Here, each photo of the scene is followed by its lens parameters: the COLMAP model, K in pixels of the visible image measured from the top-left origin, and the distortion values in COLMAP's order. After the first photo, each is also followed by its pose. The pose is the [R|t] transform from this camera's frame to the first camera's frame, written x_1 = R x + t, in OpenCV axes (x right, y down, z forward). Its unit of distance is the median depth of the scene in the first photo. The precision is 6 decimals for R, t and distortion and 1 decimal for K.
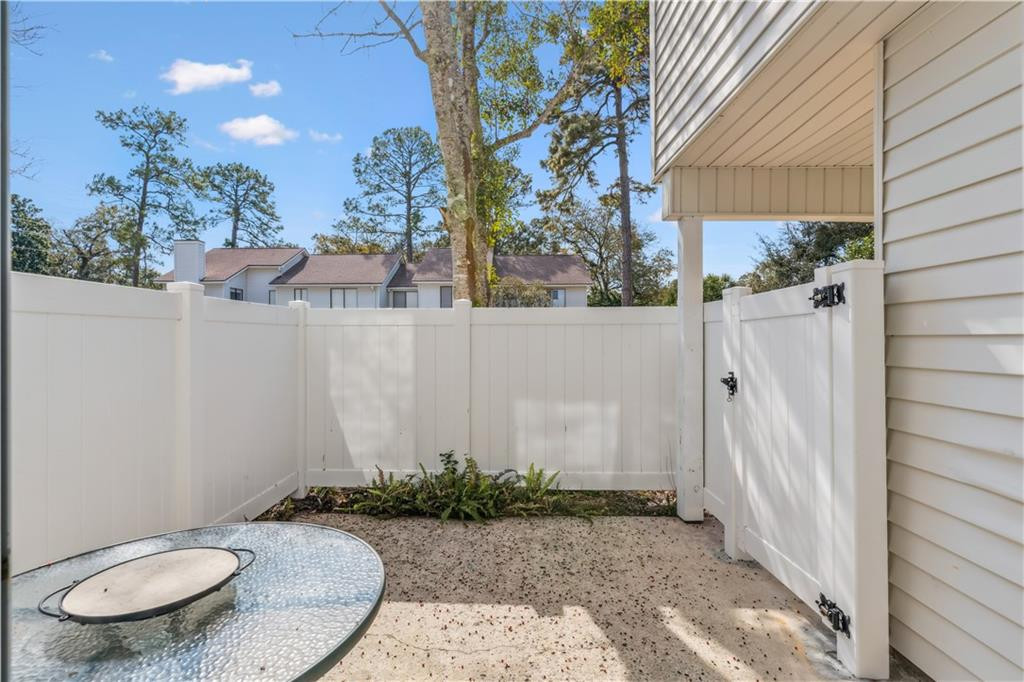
lens RADIAL K [[489.2, 0, 512.7], [0, 489.2, 334.9], [0, 0, 1]] dist [-0.000164, 0.000022]
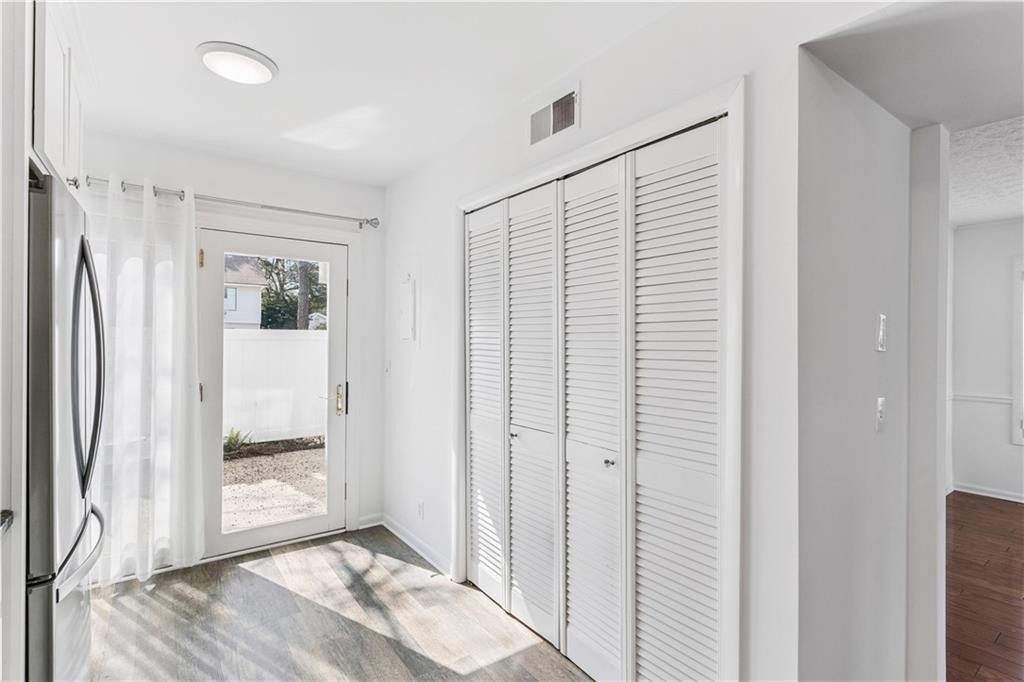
lens RADIAL K [[489.2, 0, 512.7], [0, 489.2, 334.9], [0, 0, 1]] dist [-0.000164, 0.000022]
pose [[0.807152, 0.010741, 0.590246, -0.163776], [-0.011401, 0.999932, -0.002606, -0.045056], [-0.590234, -0.004626, 0.807219, -0.806738]]
